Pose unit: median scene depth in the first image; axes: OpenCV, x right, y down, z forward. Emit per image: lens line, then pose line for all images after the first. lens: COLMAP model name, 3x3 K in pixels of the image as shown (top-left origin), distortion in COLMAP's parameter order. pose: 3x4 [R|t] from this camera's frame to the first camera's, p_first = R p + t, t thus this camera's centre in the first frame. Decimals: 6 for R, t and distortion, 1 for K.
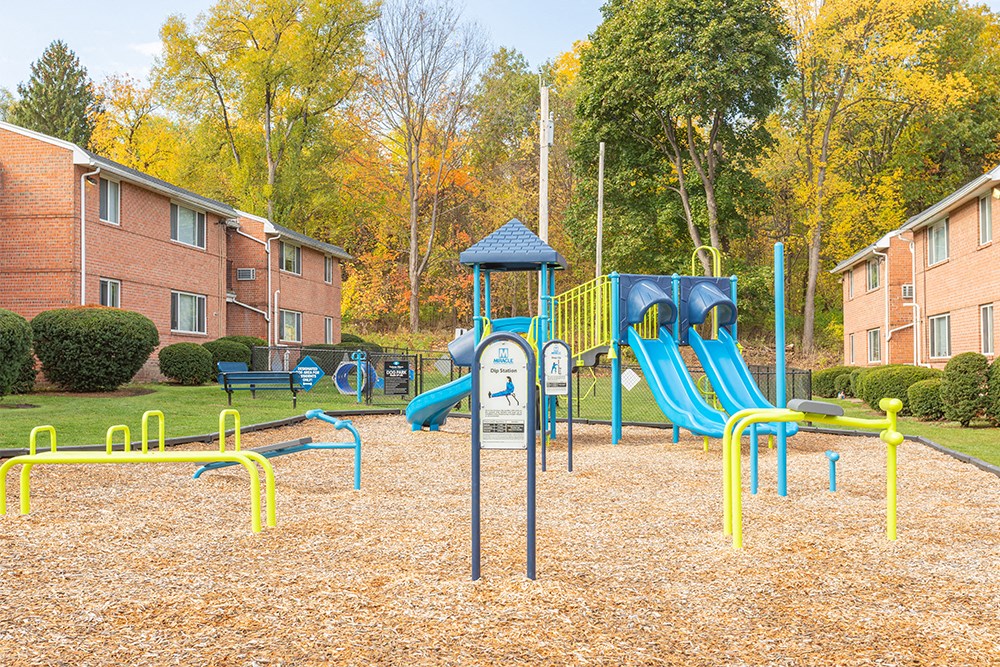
lens RADIAL K [[1189.1, 0, 500.0], [0, 1189.1, 333.5], [0, 0, 1]] dist [0.020571, 0.039339]
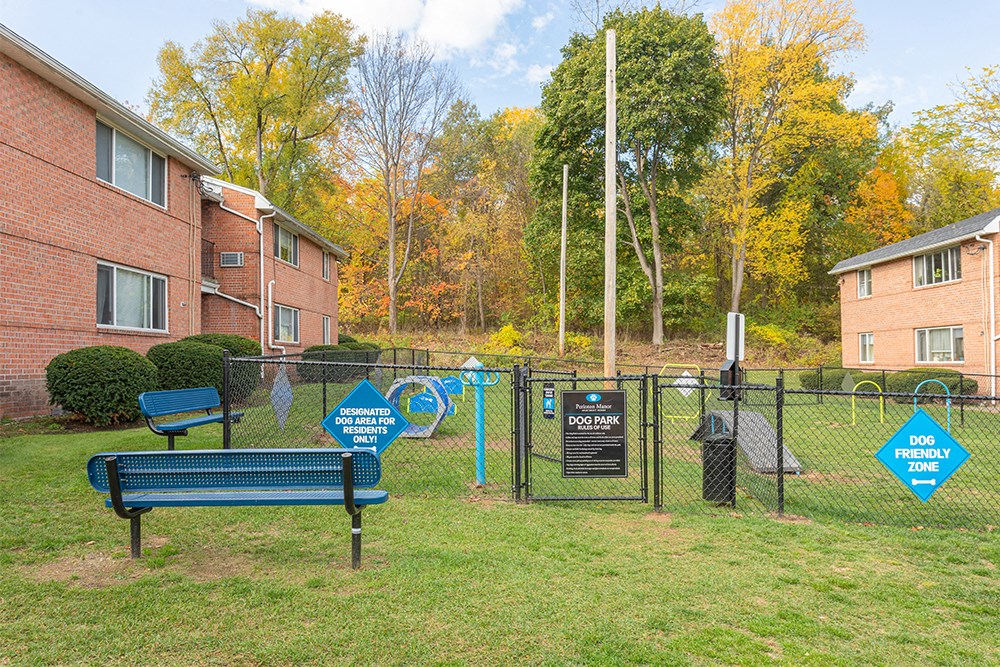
lens RADIAL K [[707.1, 0, 500.0], [0, 707.1, 333.5], [0, 0, 1]] dist [-0.005468, -0.004339]
pose [[0.990675, -0.001536, 0.136238, -0.089277], [0.002069, 0.999991, -0.003769, 0.002461], [-0.136231, 0.004016, 0.990669, 0.453635]]
